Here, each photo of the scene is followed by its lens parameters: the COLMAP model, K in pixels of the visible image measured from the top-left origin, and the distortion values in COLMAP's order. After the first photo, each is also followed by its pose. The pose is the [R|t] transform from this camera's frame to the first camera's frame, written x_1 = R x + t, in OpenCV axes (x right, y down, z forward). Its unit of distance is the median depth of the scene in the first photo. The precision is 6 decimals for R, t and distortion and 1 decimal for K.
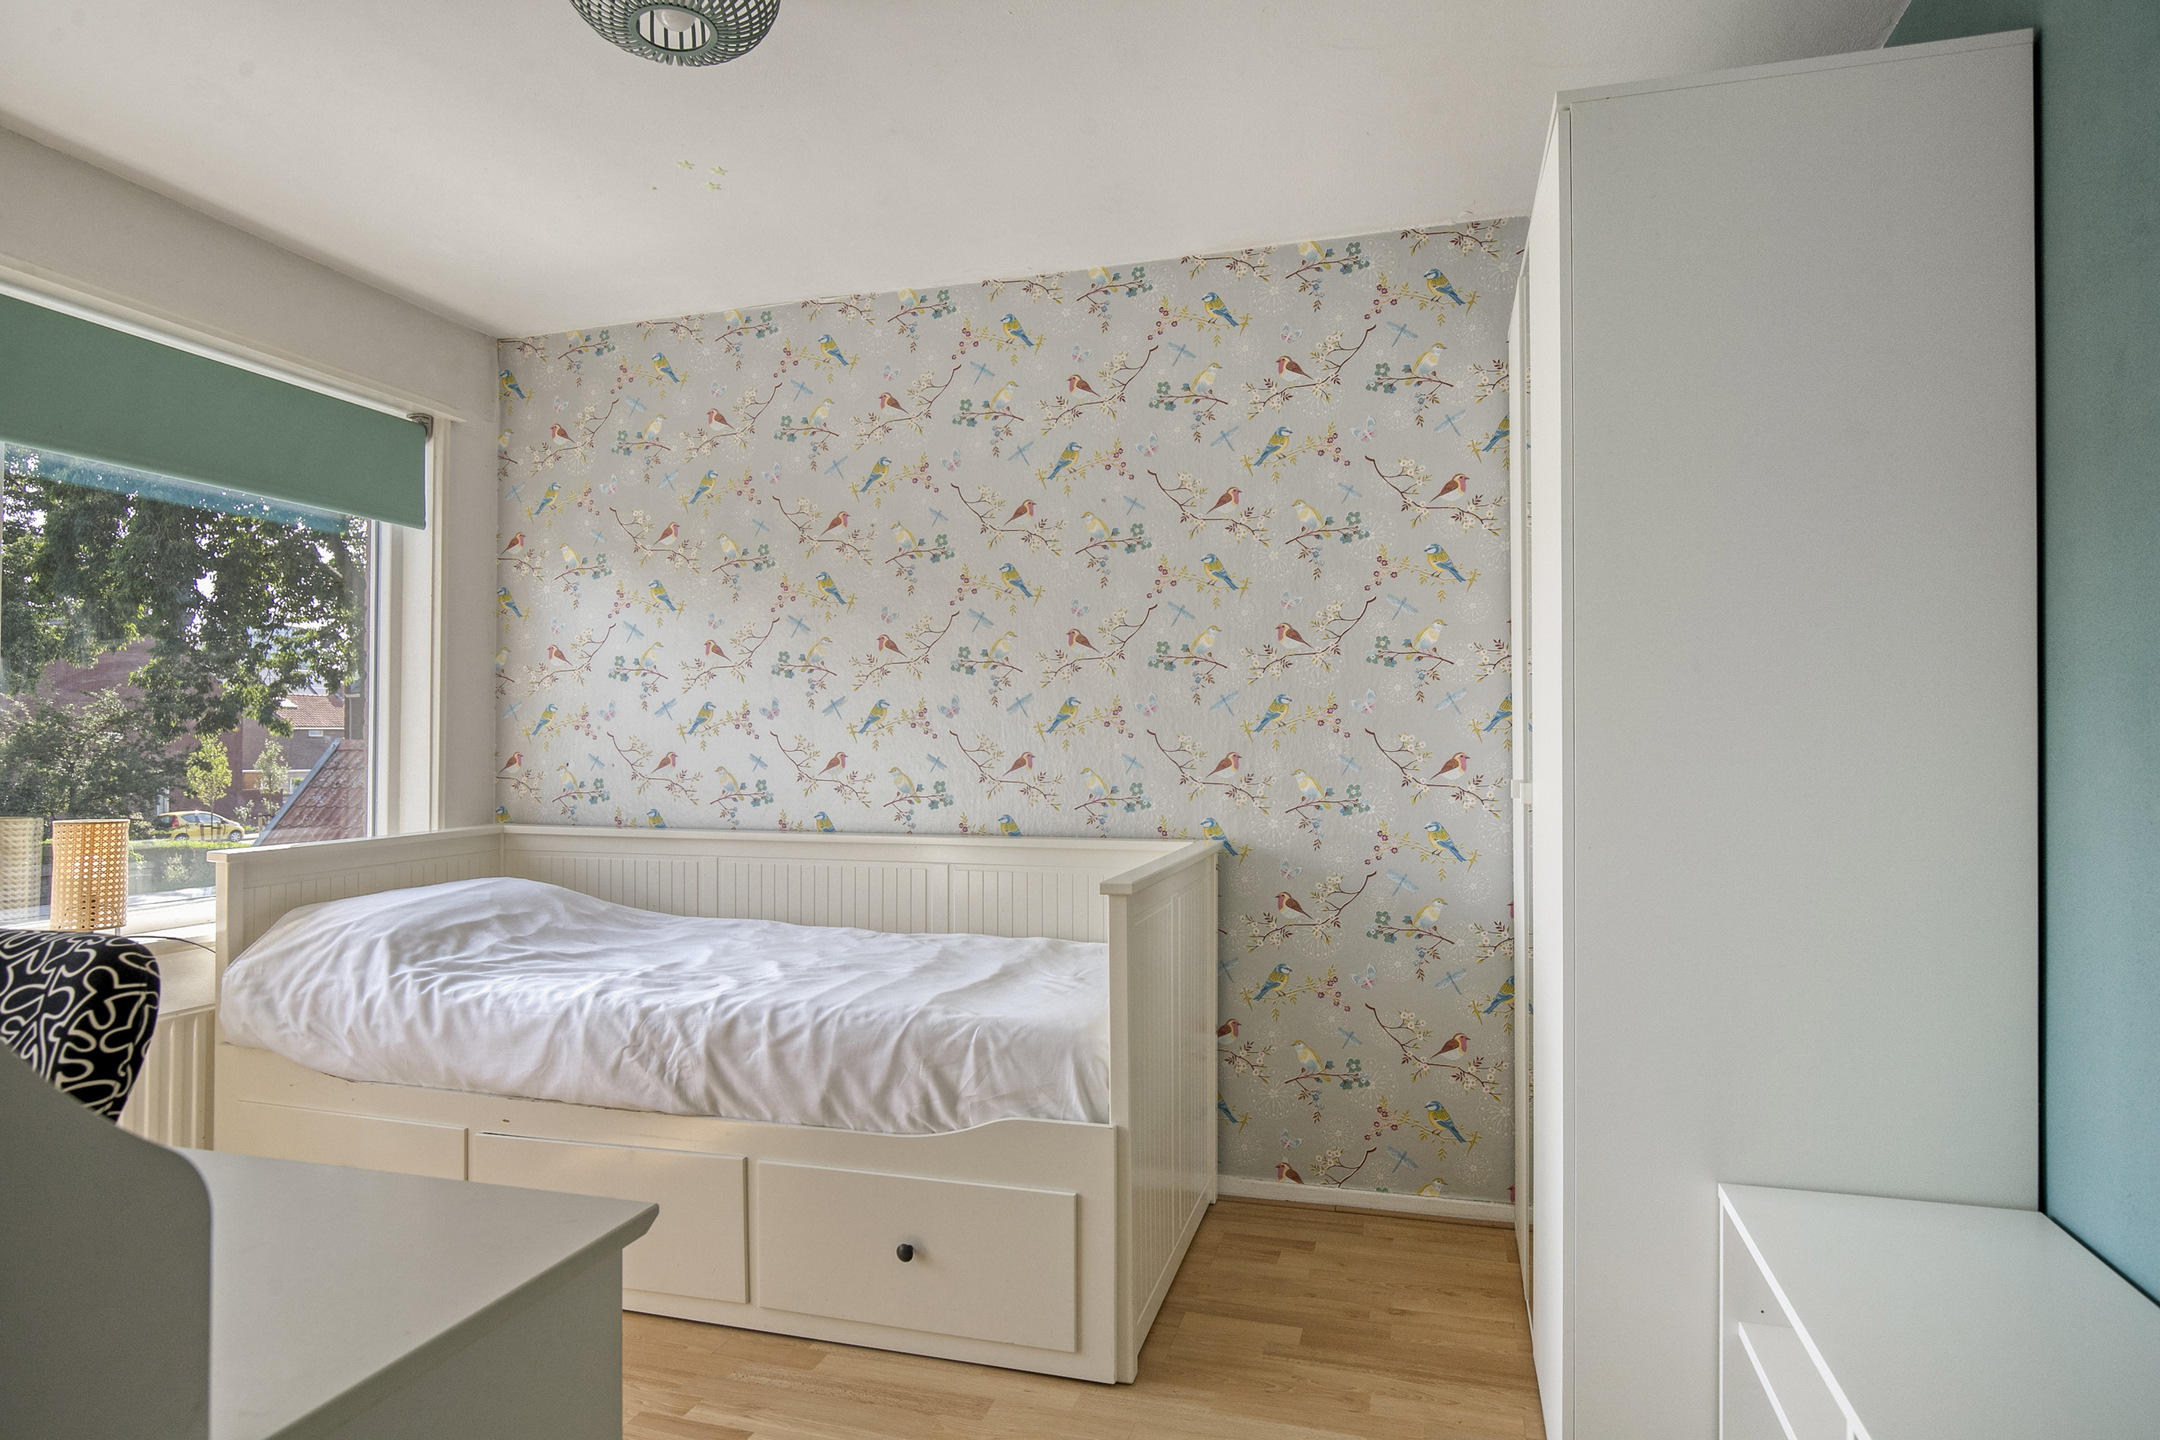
lens RADIAL K [[1198.9, 0, 1098.0], [0, 1198.9, 722.9], [0, 0, 1]] dist [-0.004221, 0.000996]
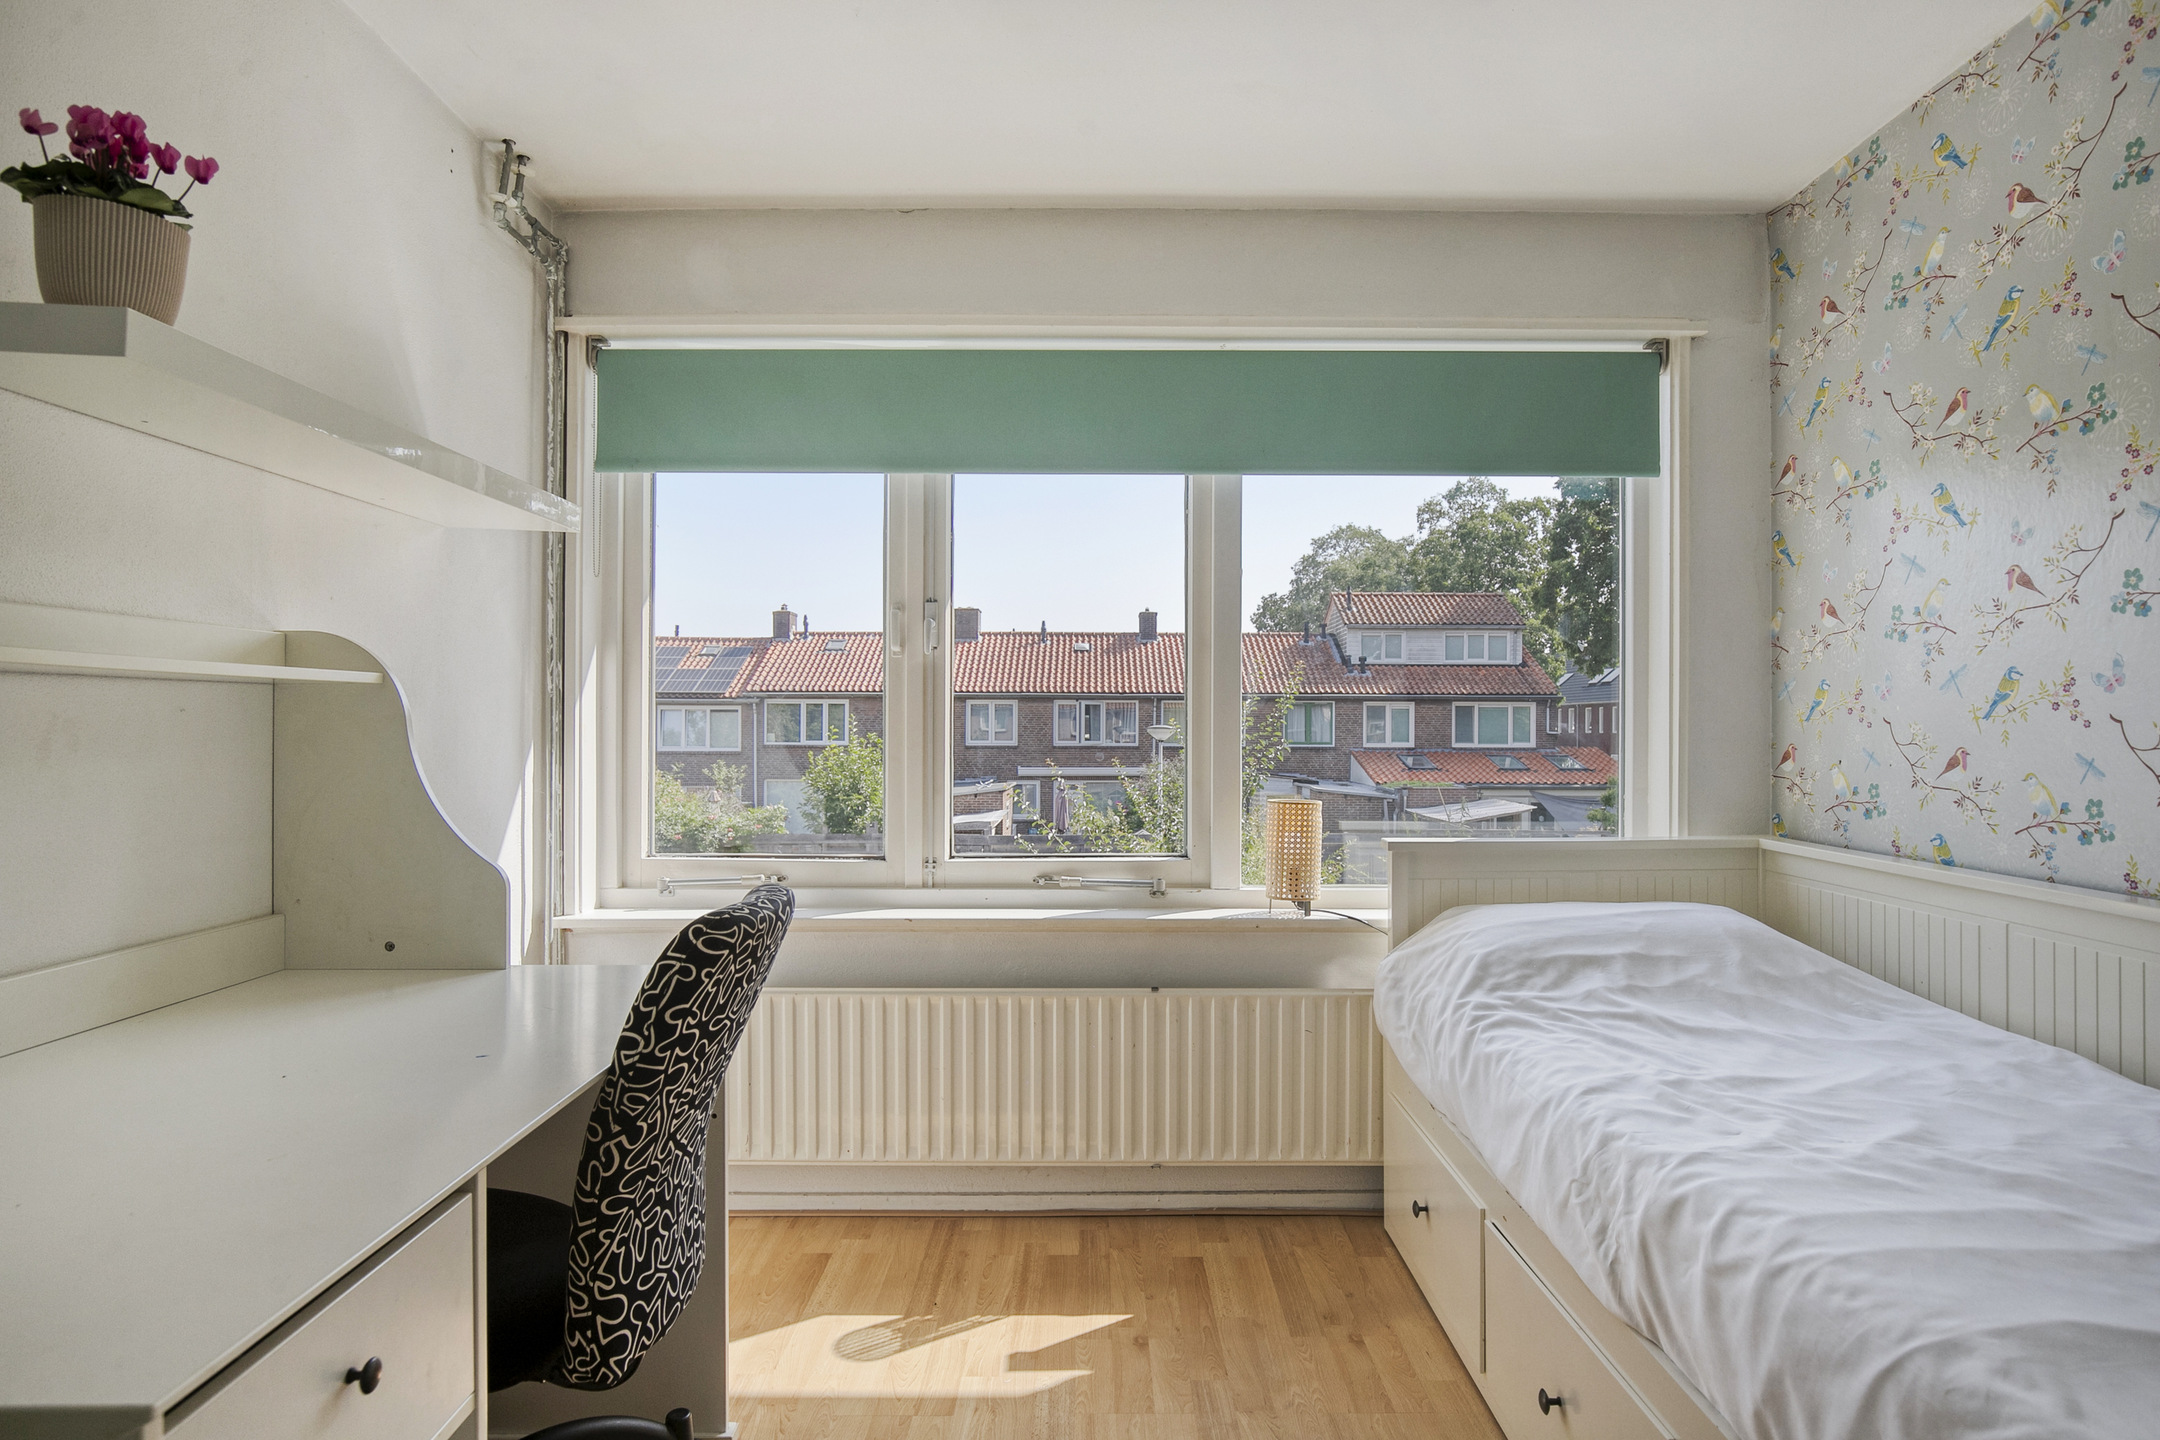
lens RADIAL K [[1198.9, 0, 1090.3], [0, 1198.9, 715.7], [0, 0, 1]] dist [-0.004221, 0.000996]
pose [[0.284157, -0.007691, -0.958747, 0.125752], [0.013102, 0.999906, -0.004137, 0.003902], [0.958688, -0.011386, 0.284231, 0.375838]]
